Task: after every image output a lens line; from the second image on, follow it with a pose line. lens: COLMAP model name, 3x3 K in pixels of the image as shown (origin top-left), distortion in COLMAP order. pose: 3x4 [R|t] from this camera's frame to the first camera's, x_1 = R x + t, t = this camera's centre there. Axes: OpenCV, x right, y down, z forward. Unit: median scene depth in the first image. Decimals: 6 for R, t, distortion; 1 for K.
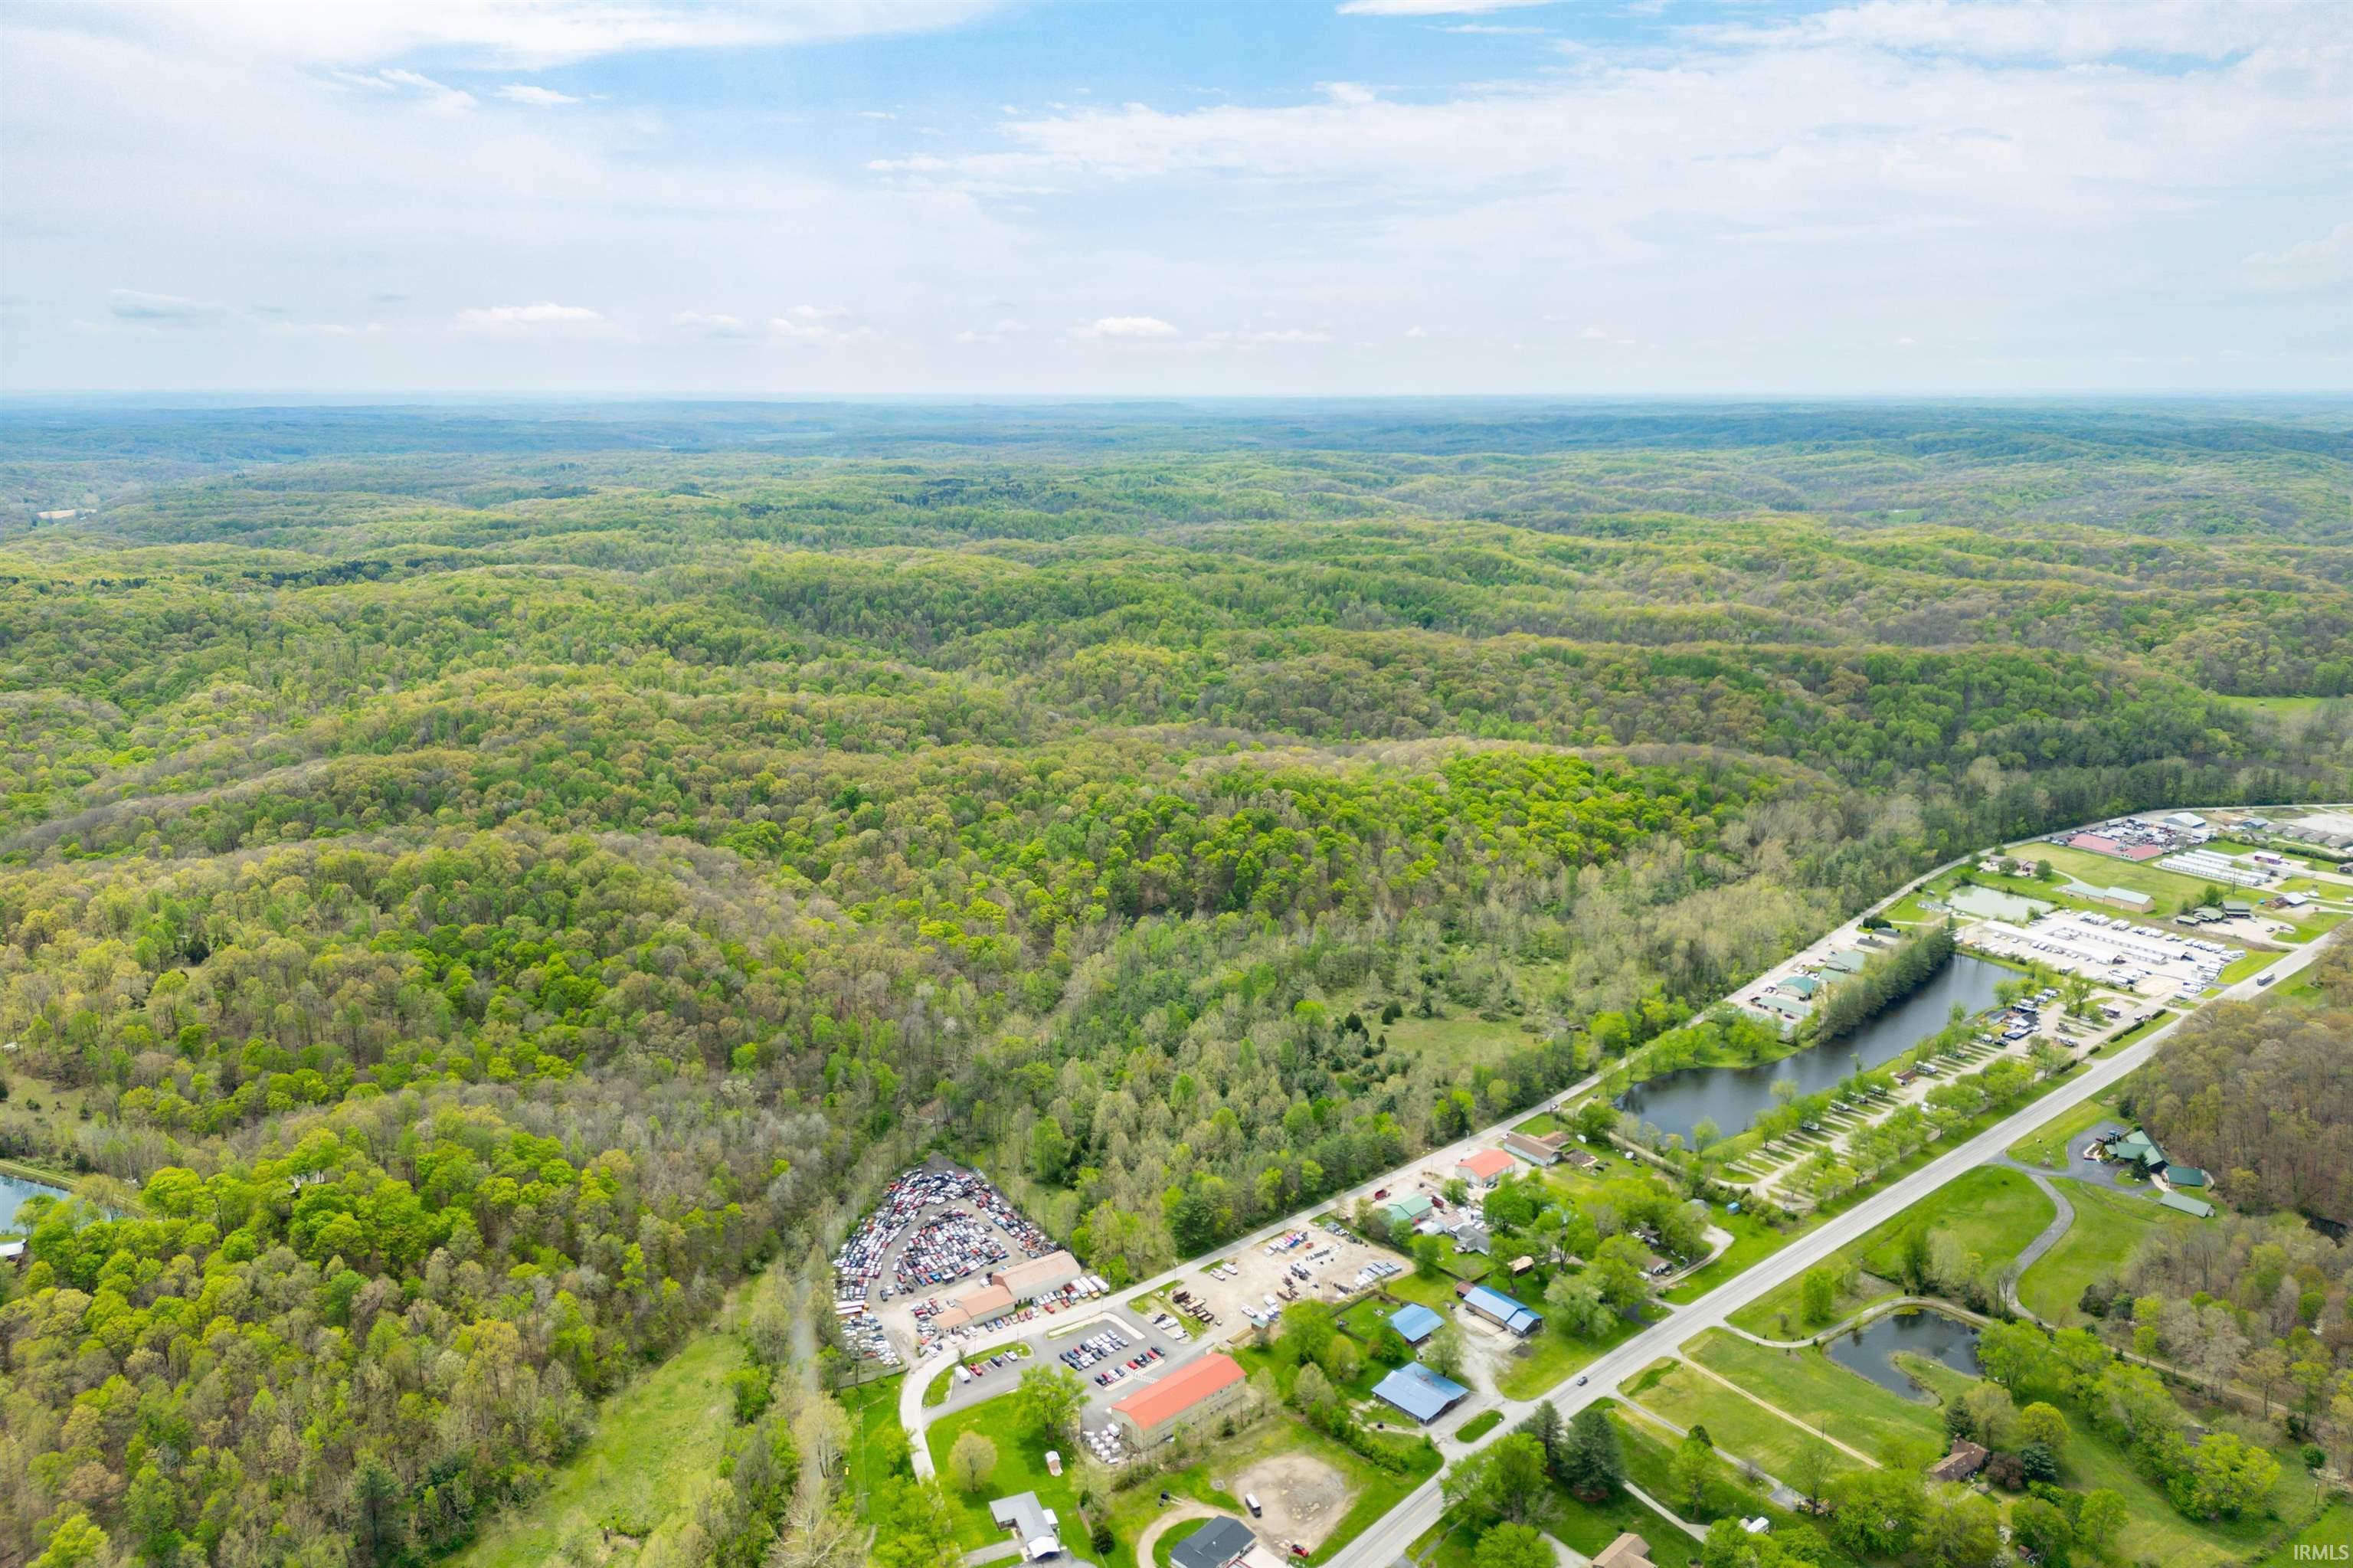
lens RADIAL K [[1639.6, 0, 1155.1], [0, 1639.6, 782.8], [0, 0, 1]] dist [0.071449, -0.063125]
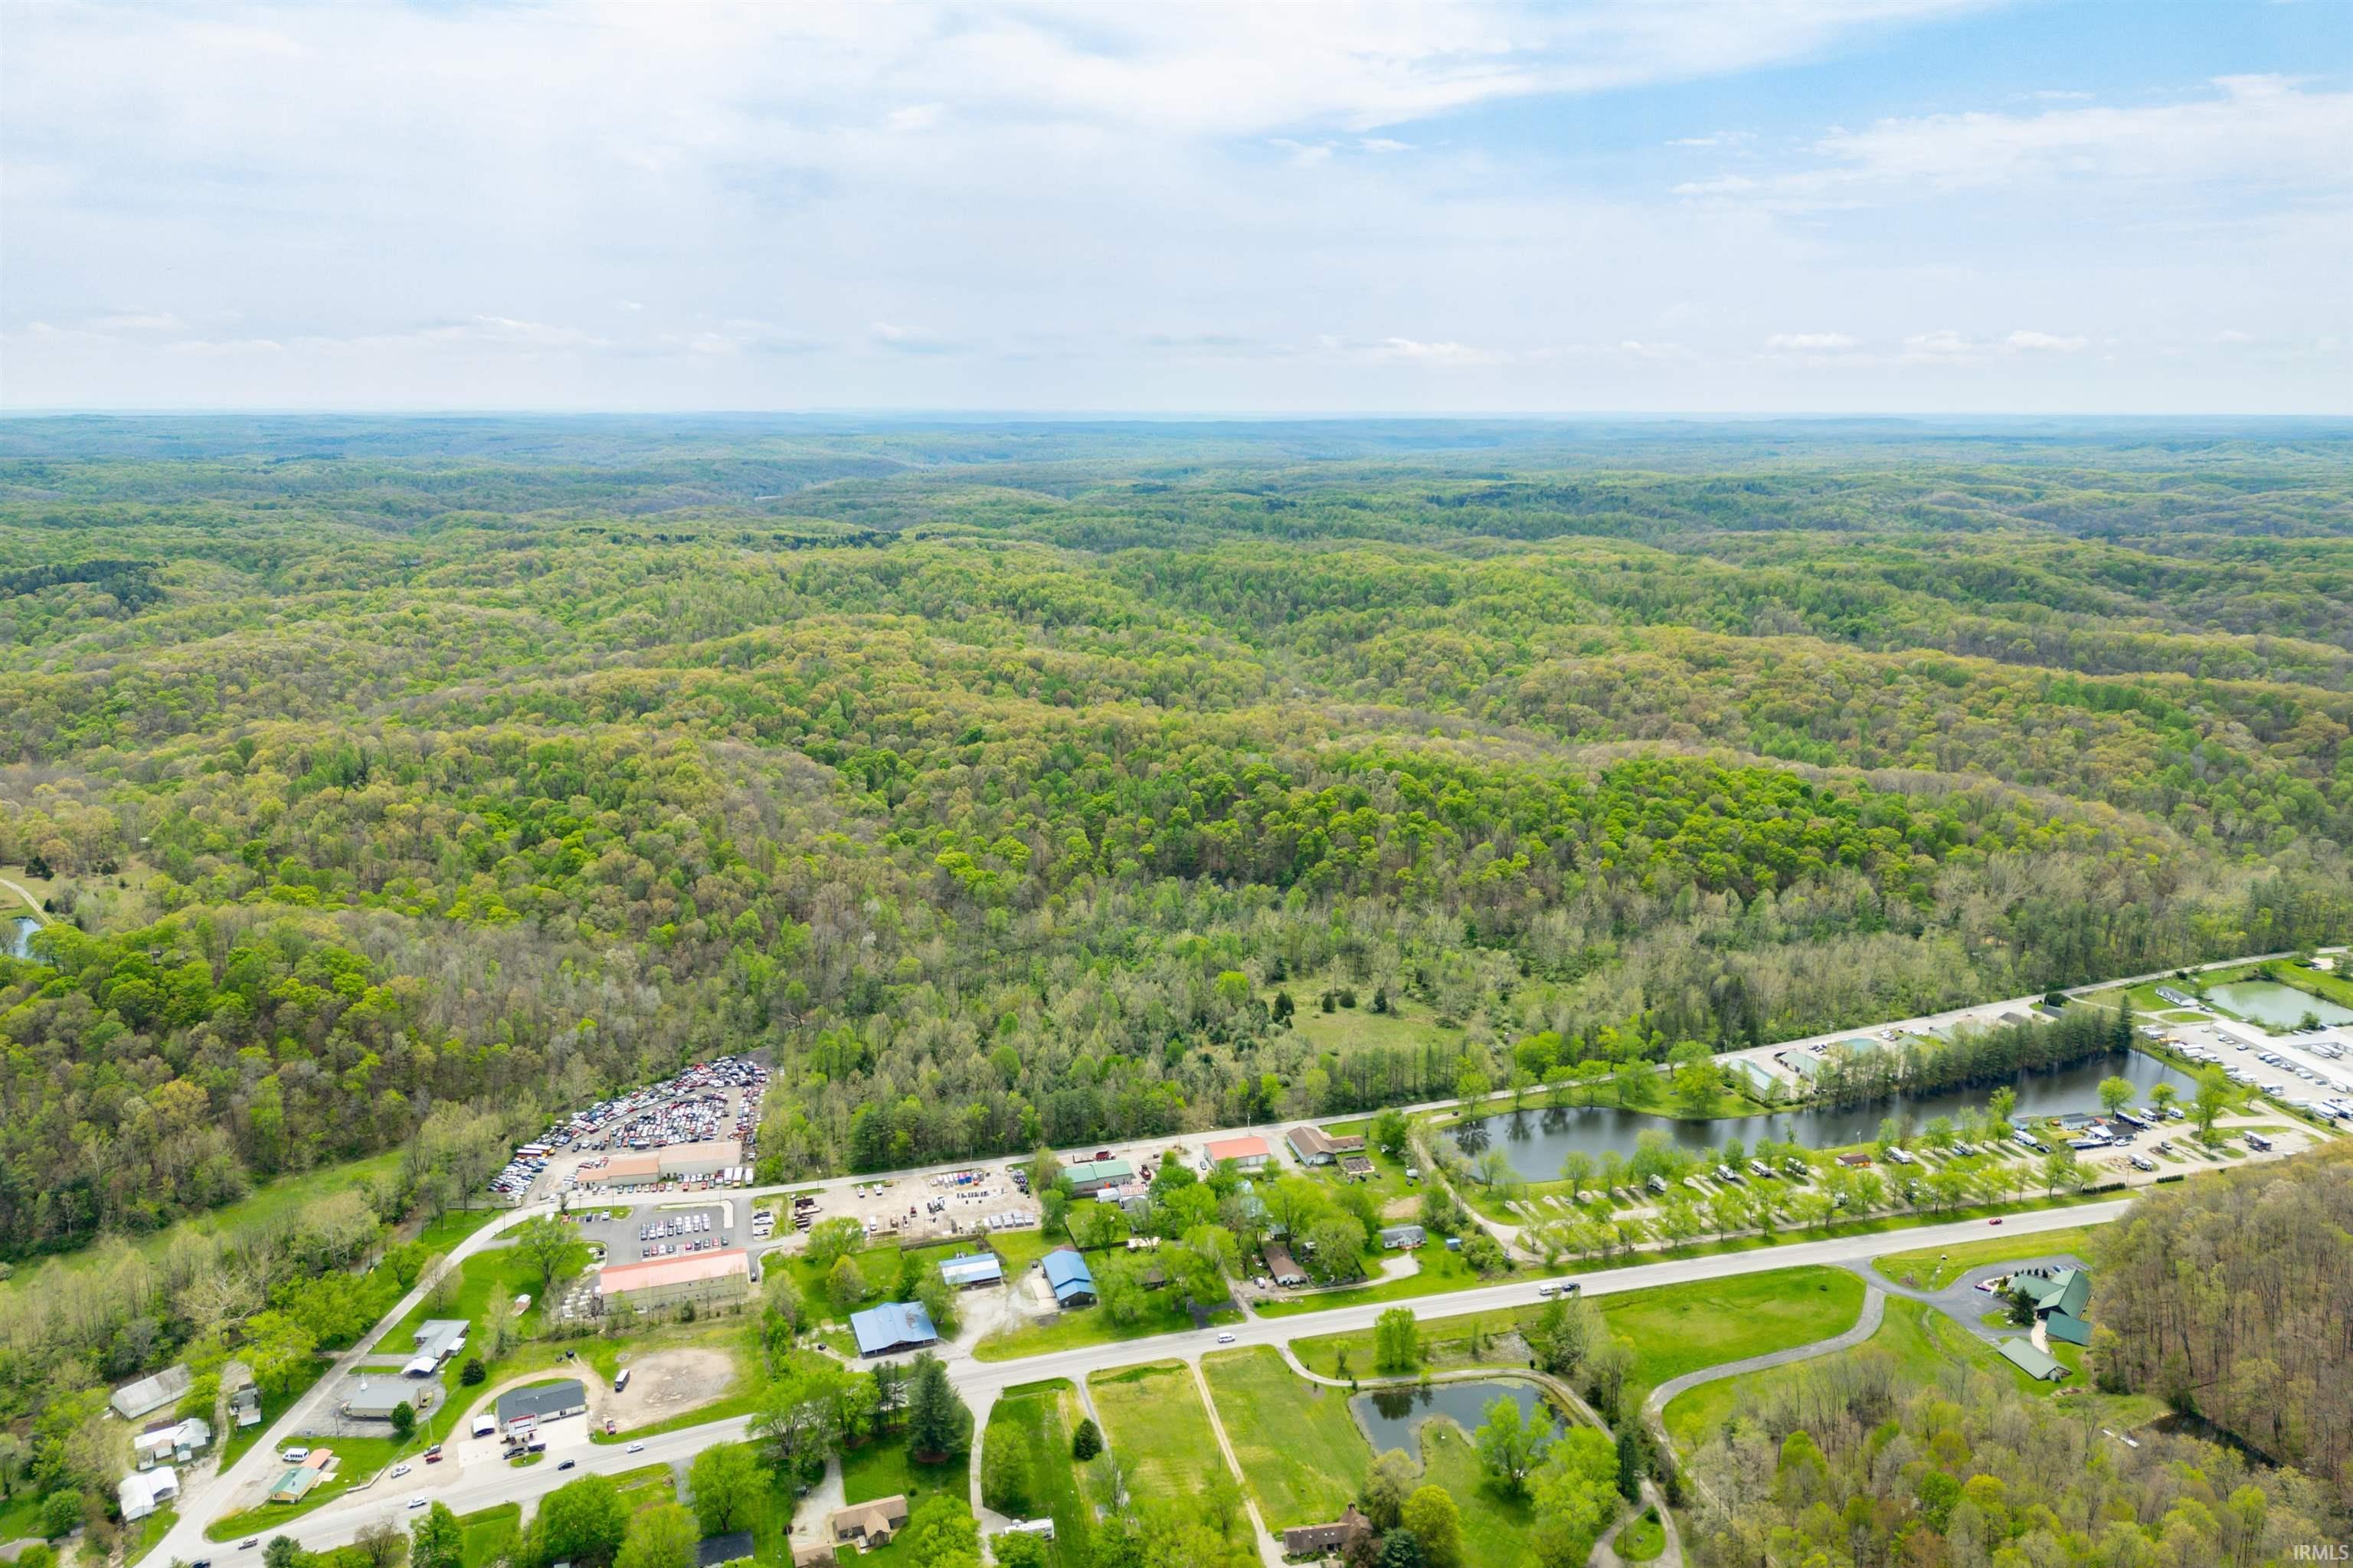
lens RADIAL K [[1639.6, 0, 1161.8], [0, 1639.6, 783.1], [0, 0, 1]] dist [0.071449, -0.063125]
pose [[0.913480, 0.096364, -0.395308, 0.341782], [-0.102227, 0.994741, 0.006261, 0.019697], [0.393833, 0.034692, 0.918527, 0.097344]]
